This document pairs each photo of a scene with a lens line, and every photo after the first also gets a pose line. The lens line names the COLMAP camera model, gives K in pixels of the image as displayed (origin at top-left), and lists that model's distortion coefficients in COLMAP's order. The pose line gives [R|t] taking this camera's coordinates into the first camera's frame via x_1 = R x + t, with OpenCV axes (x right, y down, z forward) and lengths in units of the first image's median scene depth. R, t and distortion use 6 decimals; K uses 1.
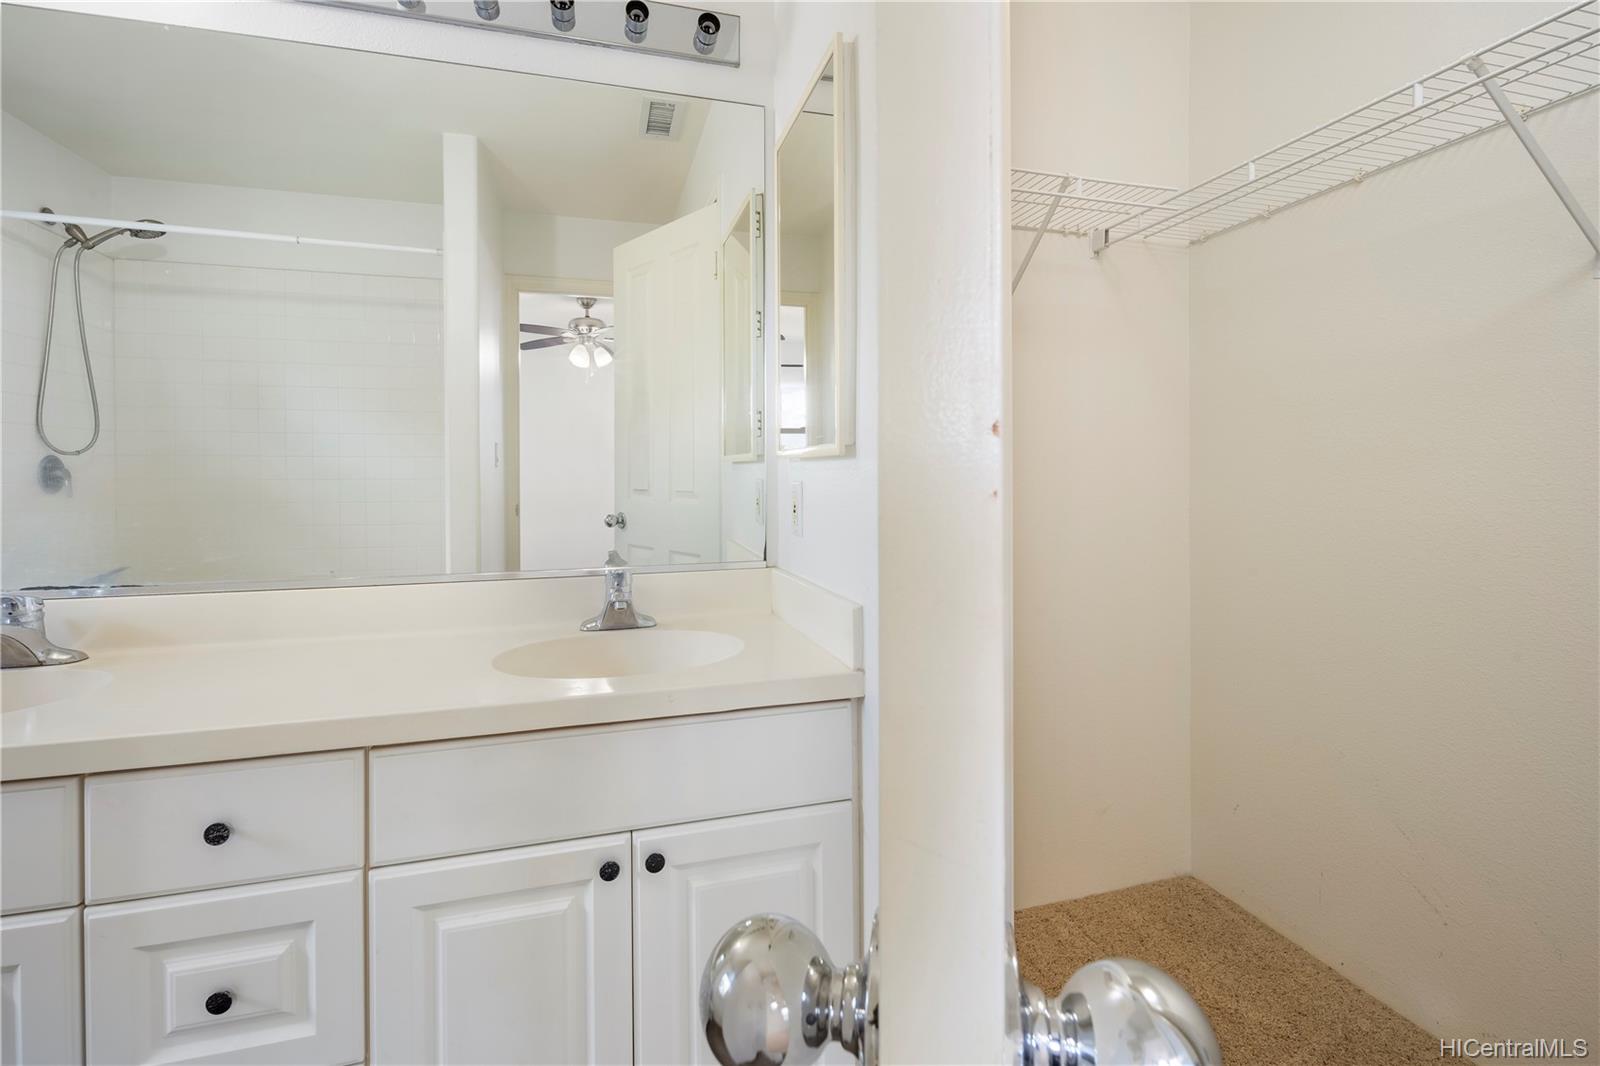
lens RADIAL K [[707.1, 0, 804.4], [0, 707.1, 459.2], [0, 0, 1]] dist [0.008358, -0.006286]
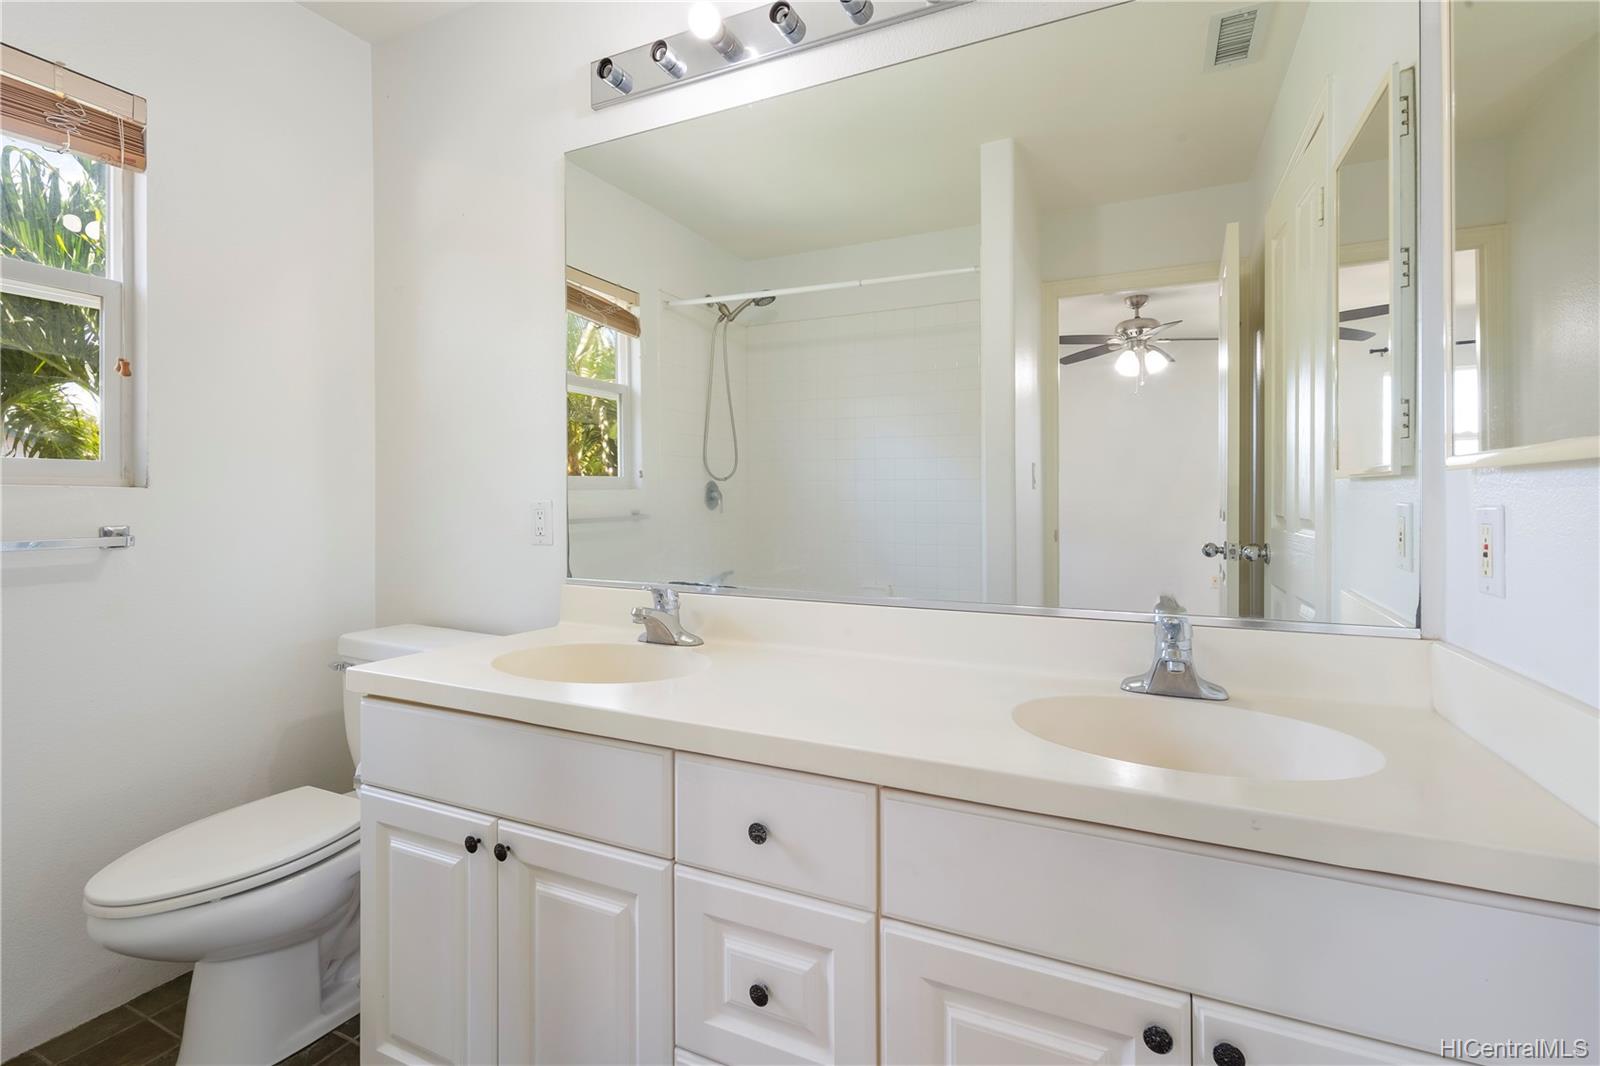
lens RADIAL K [[740.5, 0, 807.2], [0, 740.5, 501.7], [0, 0, 1]] dist [0.001160, 0.000755]
pose [[0.752297, 0.007669, -0.658780, -0.031798], [0.008258, 0.999744, 0.021068, 0.009120], [0.658773, -0.021289, 0.752041, 0.131939]]
